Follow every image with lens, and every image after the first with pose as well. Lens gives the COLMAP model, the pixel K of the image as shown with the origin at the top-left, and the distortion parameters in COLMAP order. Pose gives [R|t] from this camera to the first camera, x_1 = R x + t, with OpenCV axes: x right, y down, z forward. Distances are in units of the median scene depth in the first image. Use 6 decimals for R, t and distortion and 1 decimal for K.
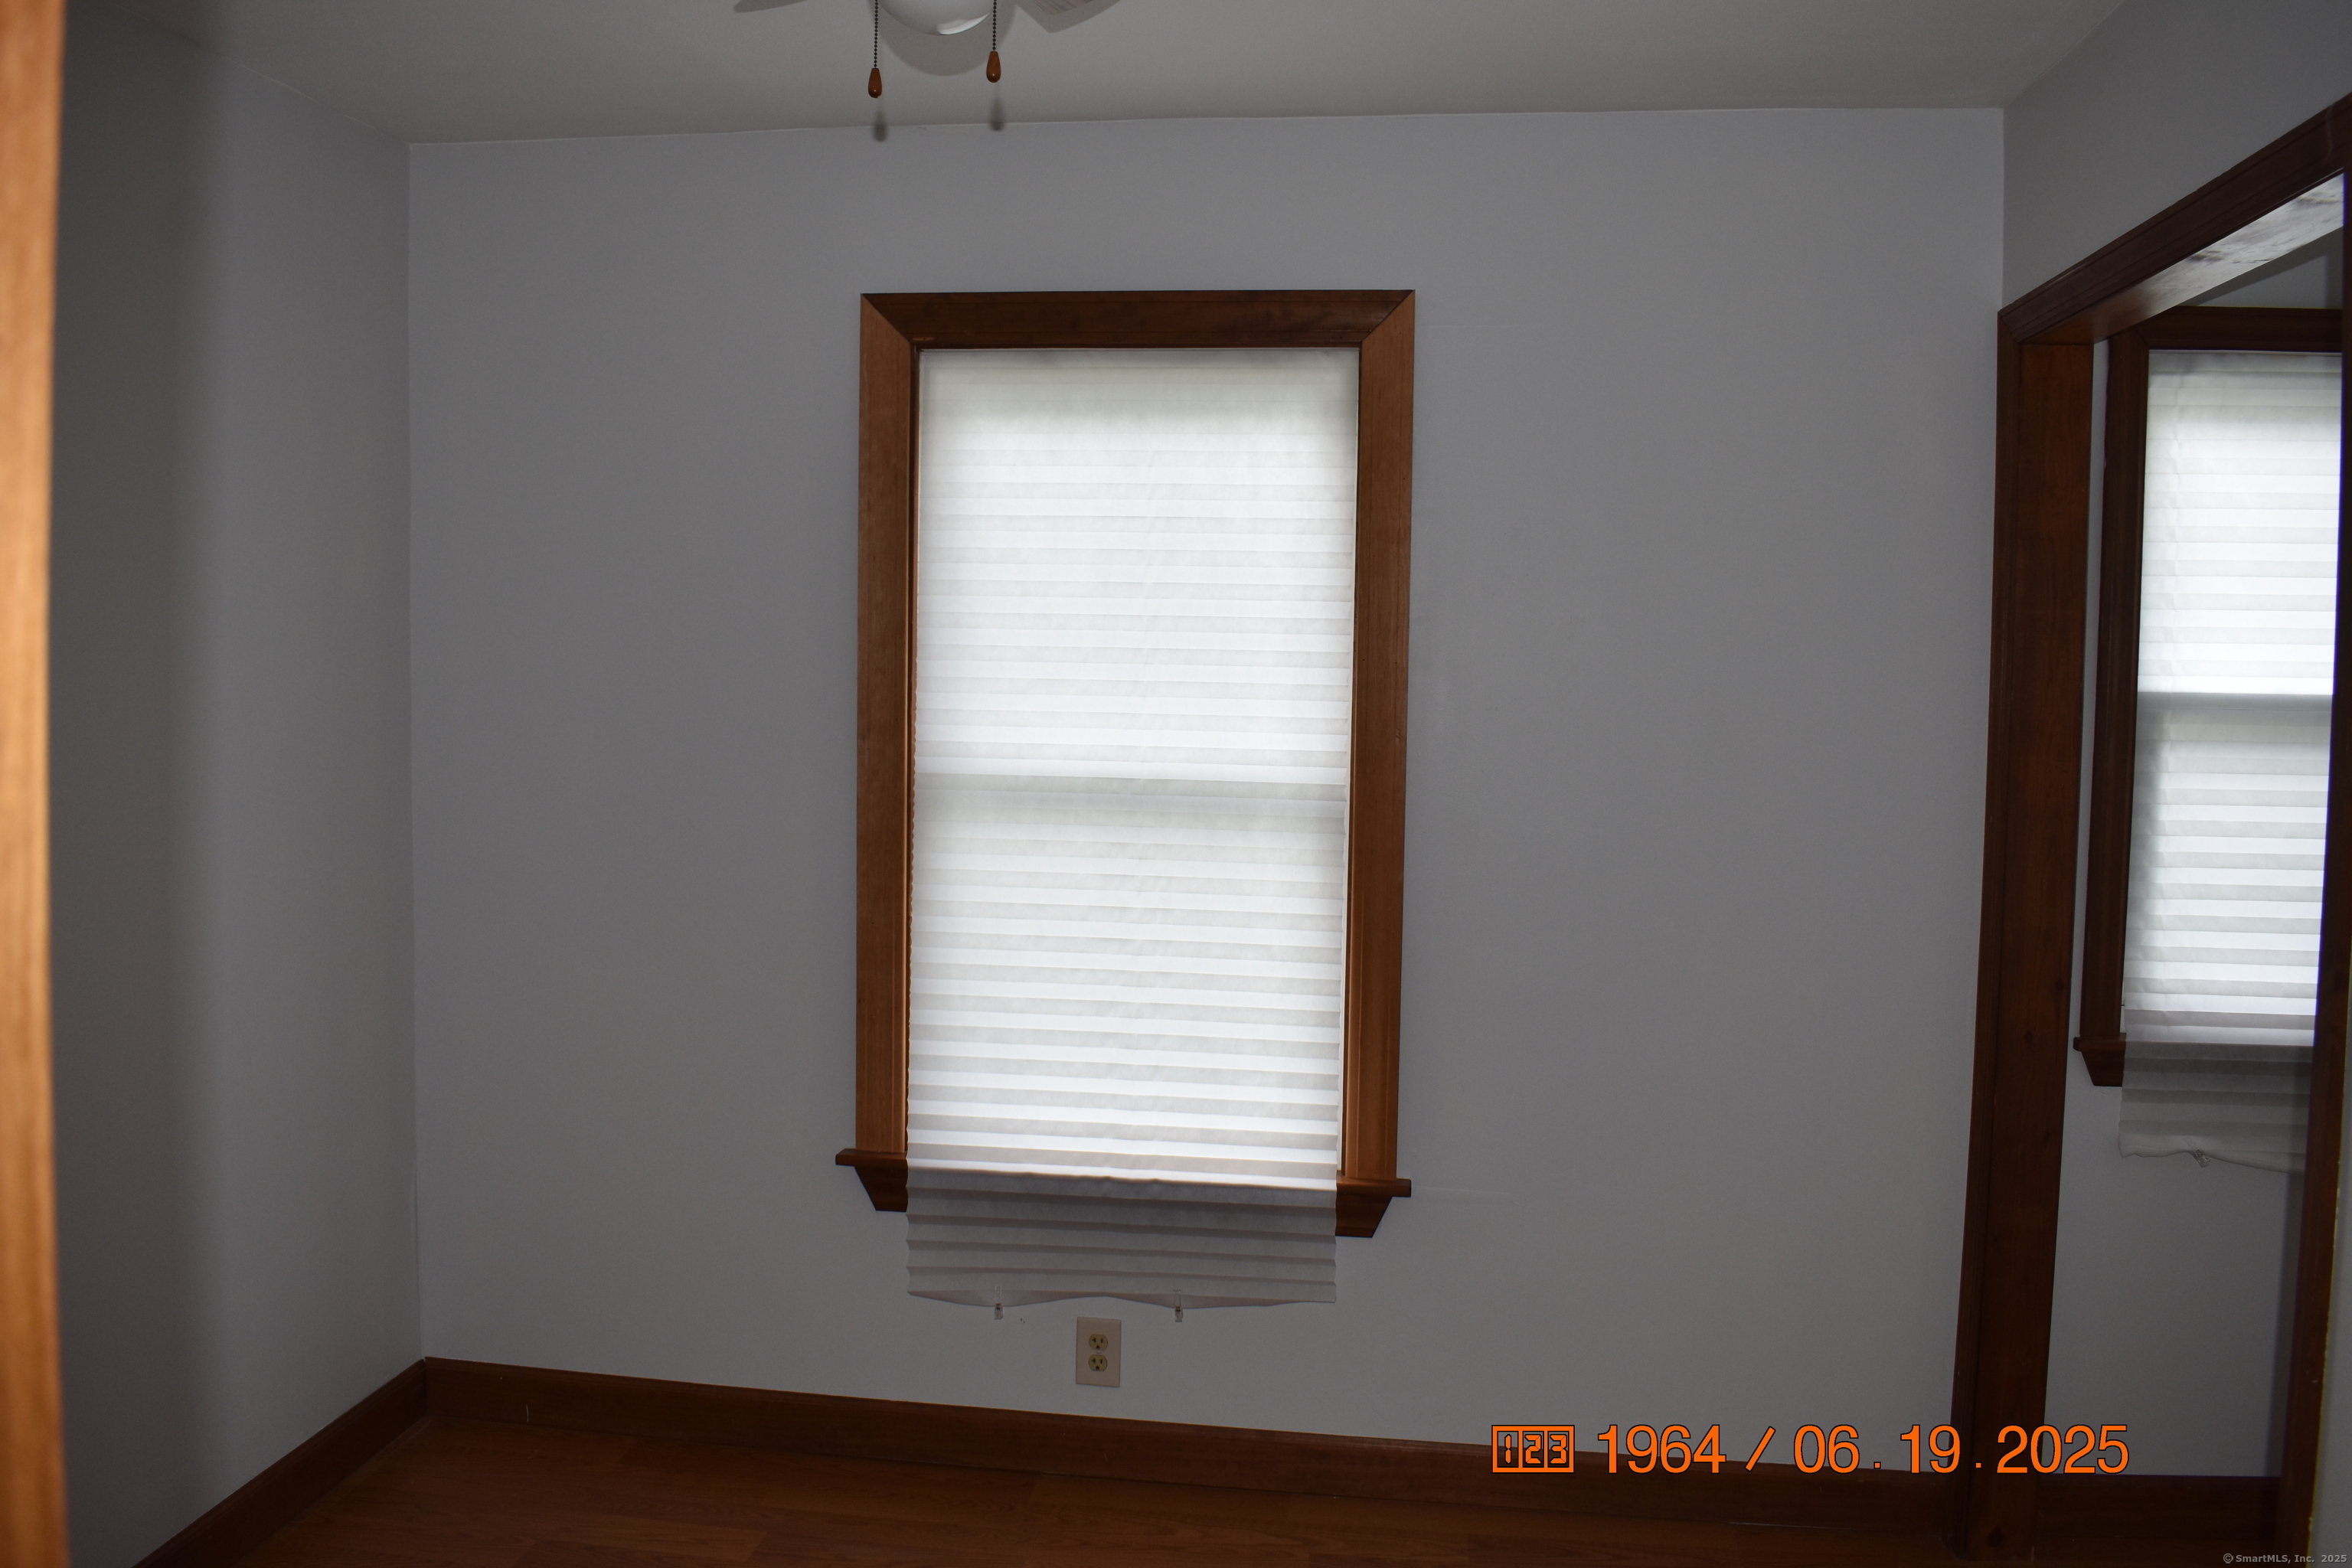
lens RADIAL K [[1850.8, 0, 1176.0], [0, 1850.8, 784.0], [0, 0, 1]] dist [-0.087895, 0.006747]
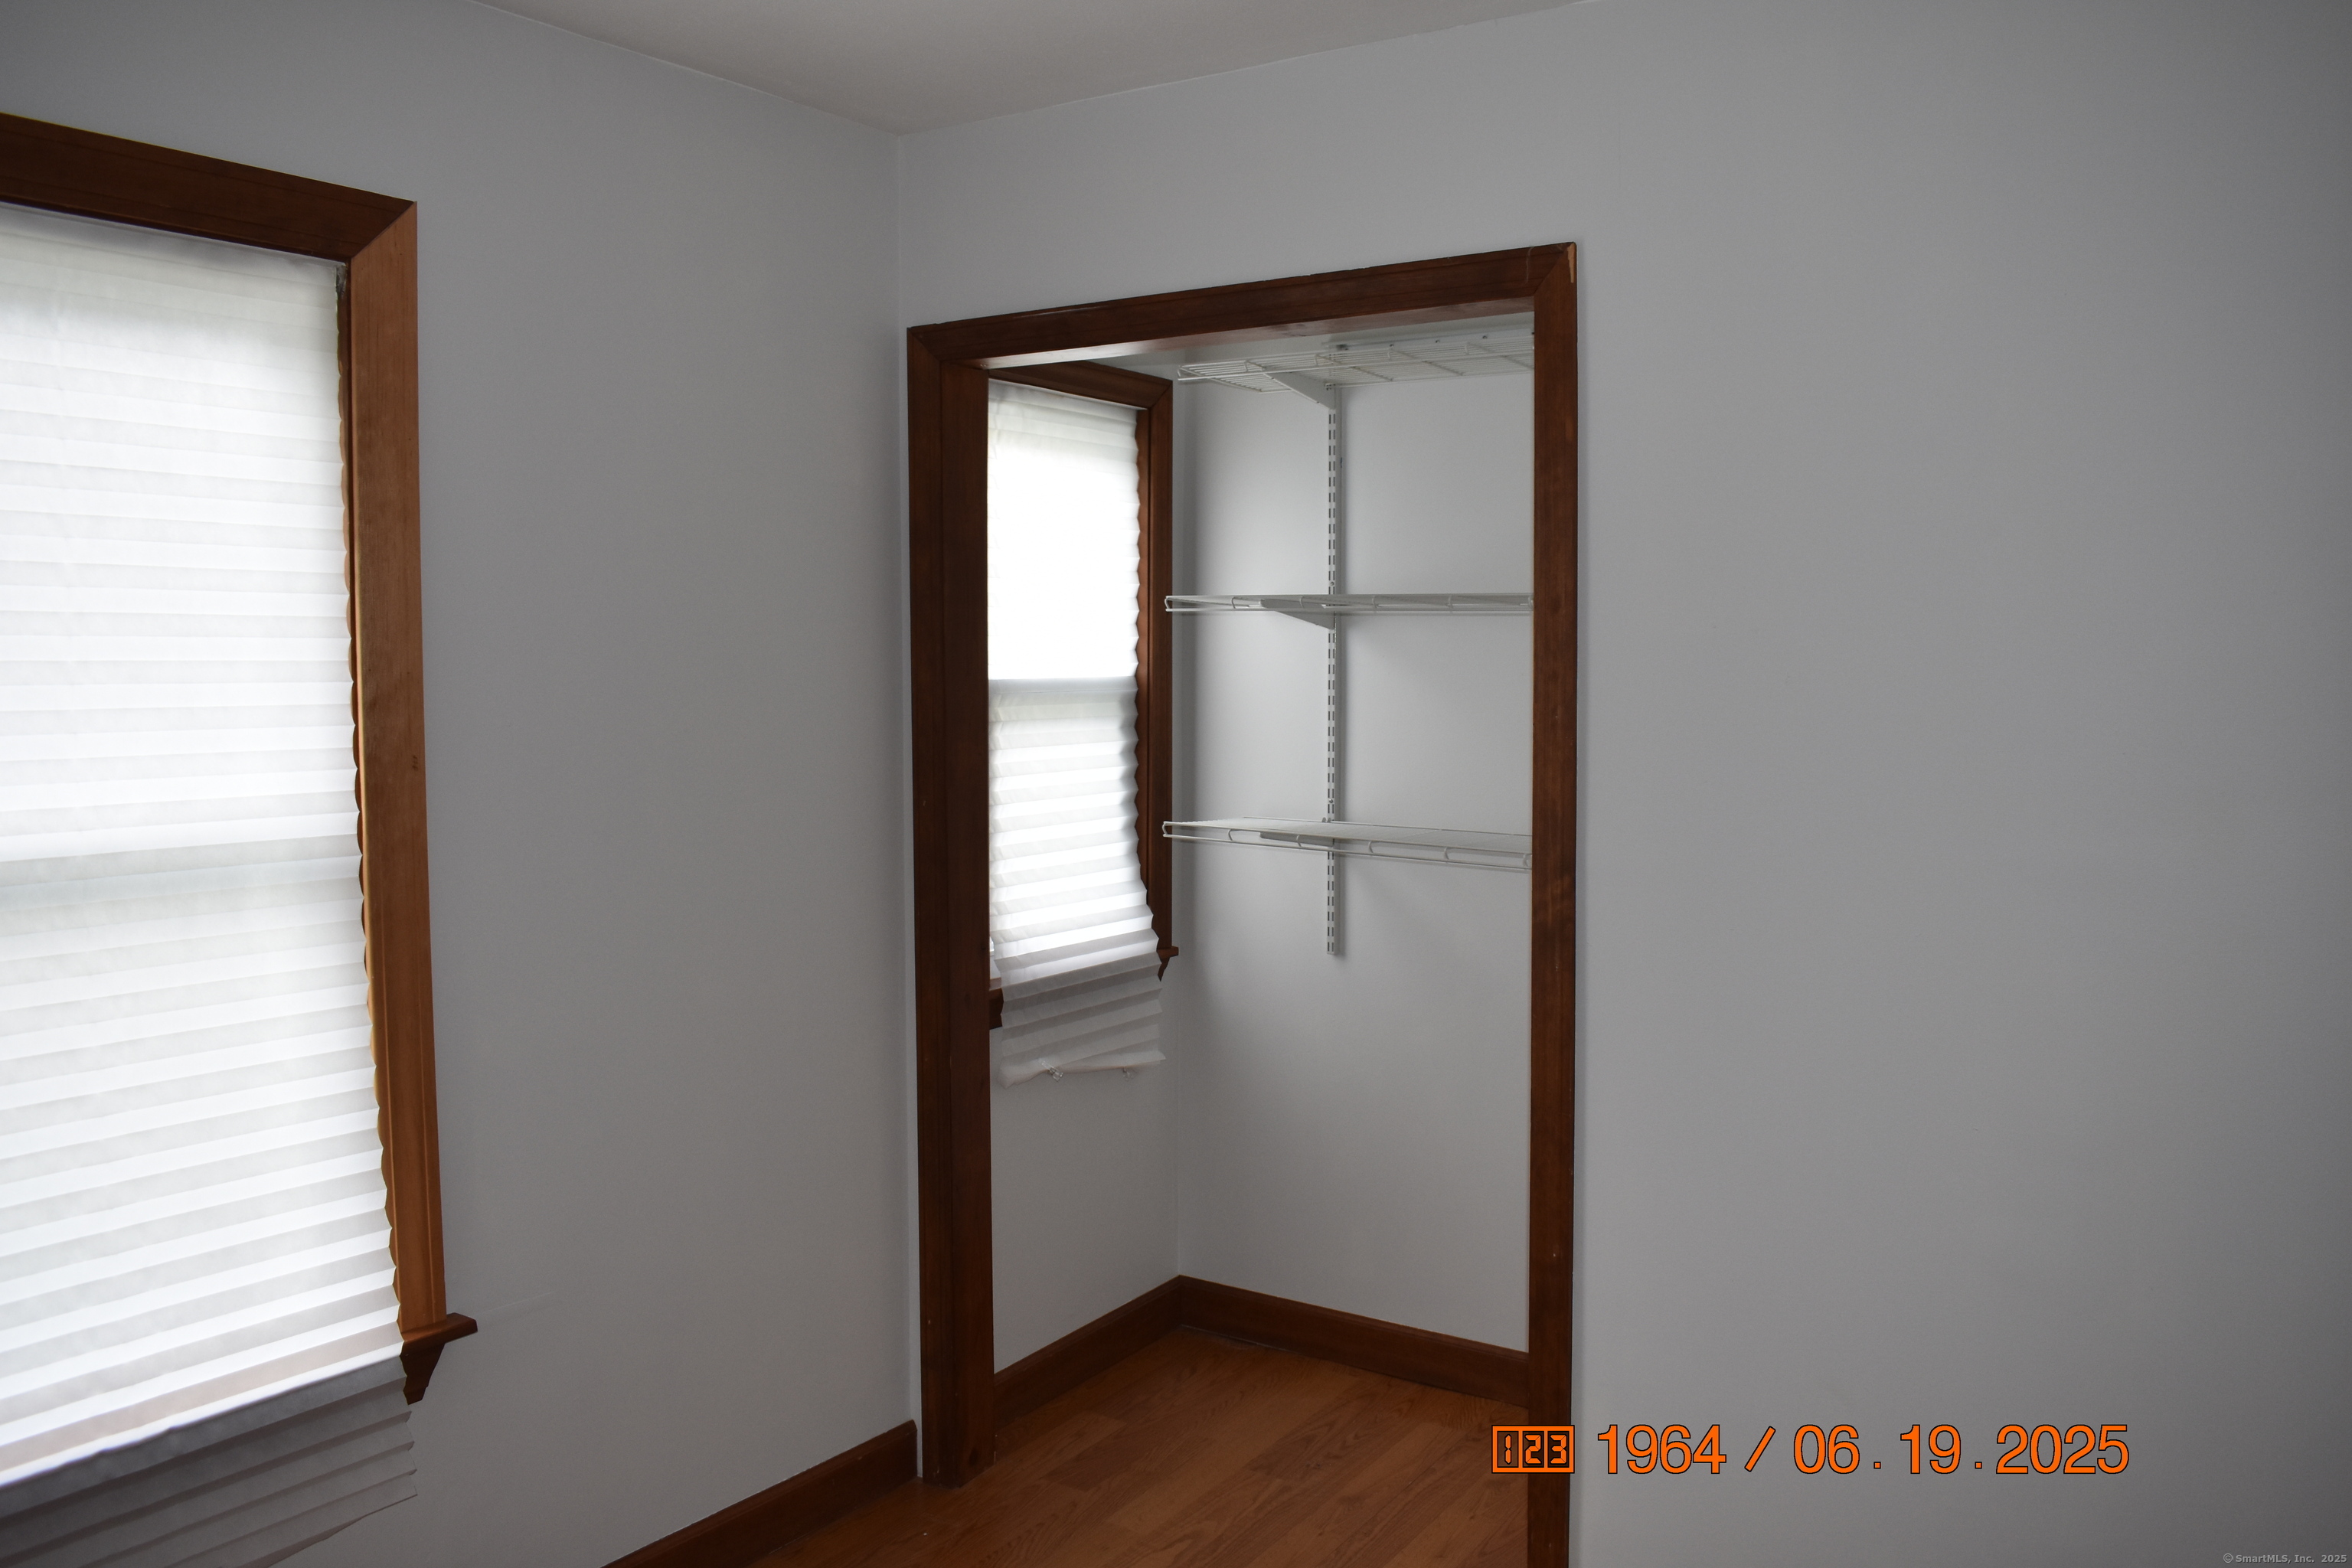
lens RADIAL K [[1850.8, 0, 1176.0], [0, 1850.8, 784.0], [0, 0, 1]] dist [-0.087895, 0.006747]
pose [[0.436832, -0.076944, 0.896246, -0.430422], [0.068022, 0.996308, 0.052380, -0.036178], [-0.896967, 0.038083, 0.440453, 0.360411]]
